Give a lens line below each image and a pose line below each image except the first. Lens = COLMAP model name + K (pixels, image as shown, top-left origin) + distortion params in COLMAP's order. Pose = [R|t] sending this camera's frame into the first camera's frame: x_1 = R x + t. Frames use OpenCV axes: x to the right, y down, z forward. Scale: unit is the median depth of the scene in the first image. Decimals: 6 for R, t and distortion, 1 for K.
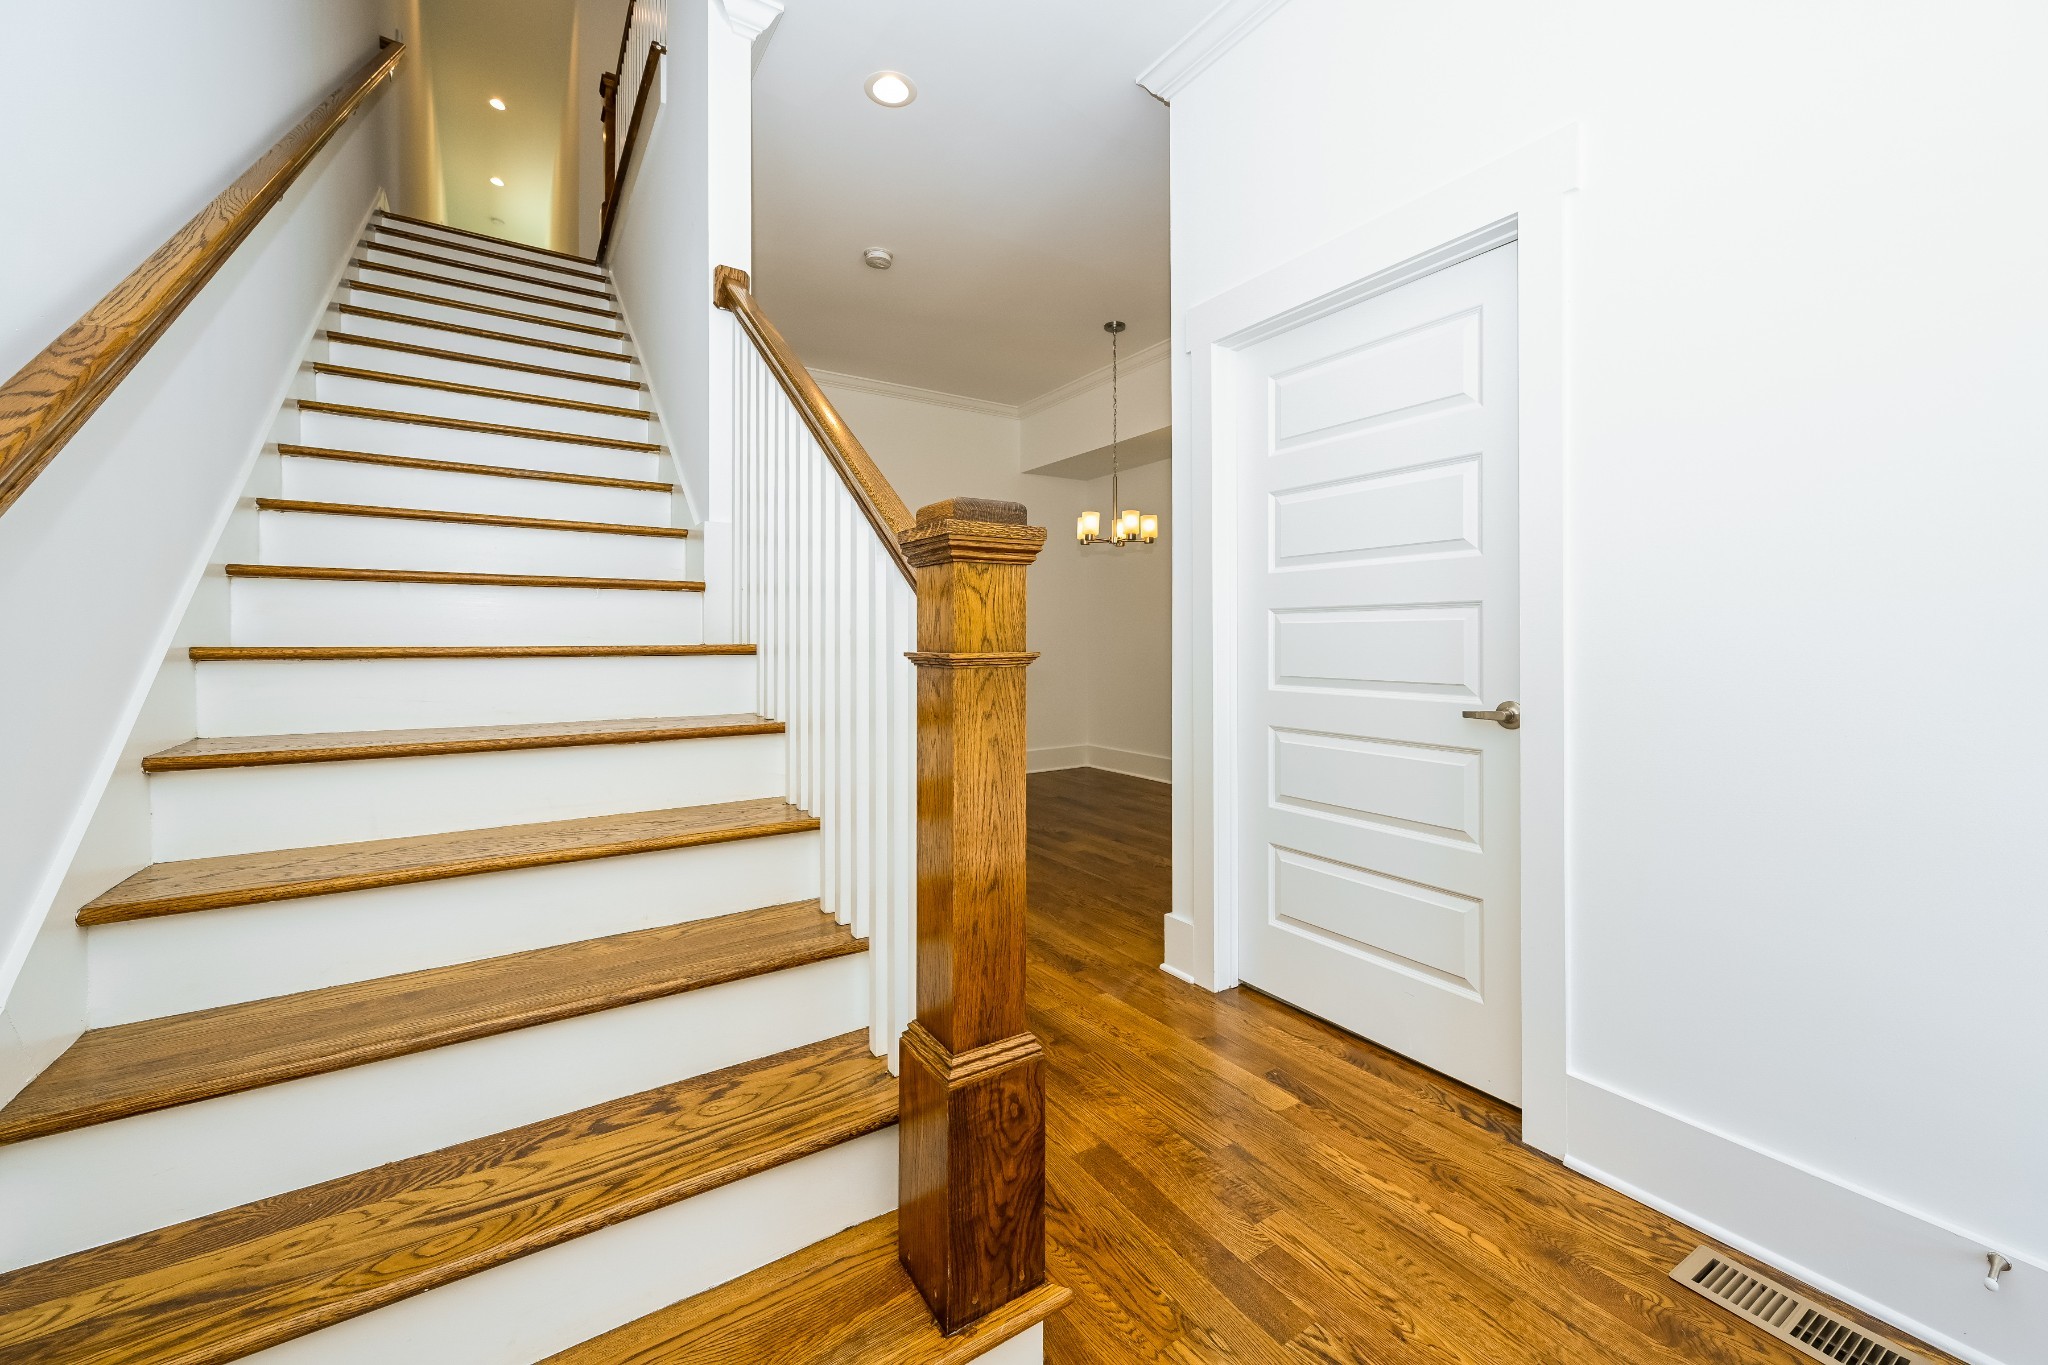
lens RADIAL K [[817.9, 0, 1030.6], [0, 817.9, 630.5], [0, 0, 1]] dist [0.003801, 0.000572]
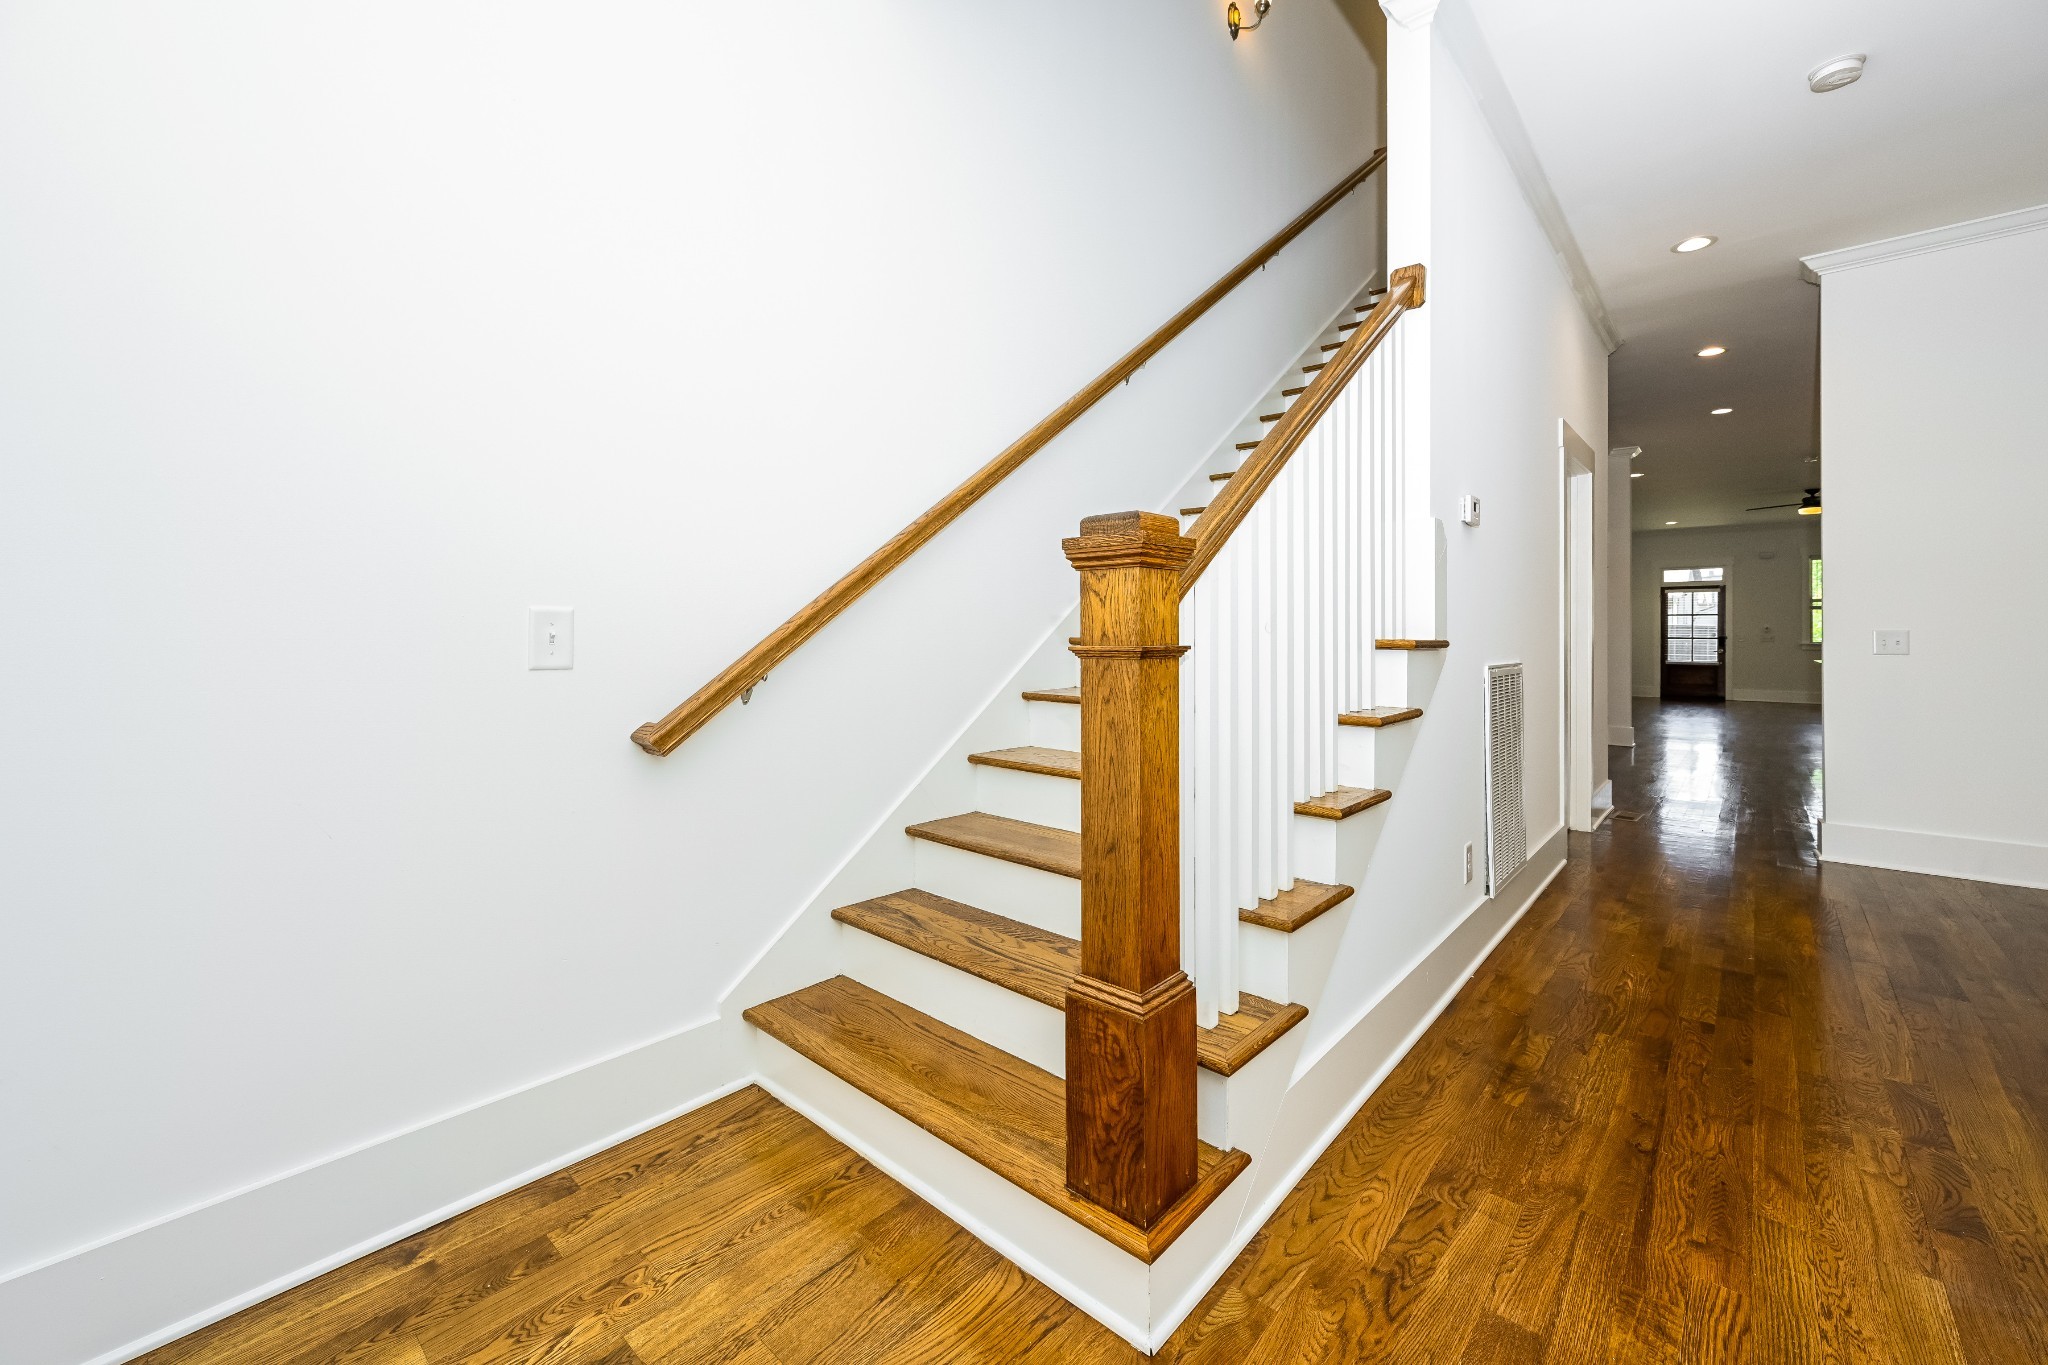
lens RADIAL K [[817.9, 0, 1016.1], [0, 817.9, 632.6], [0, 0, 1]] dist [0.003801, 0.000572]
pose [[0.258064, 0.005357, -0.966113, 1.038445], [0.004993, 0.999964, 0.006879, -0.000752], [0.966115, -0.006599, 0.258028, 0.578798]]
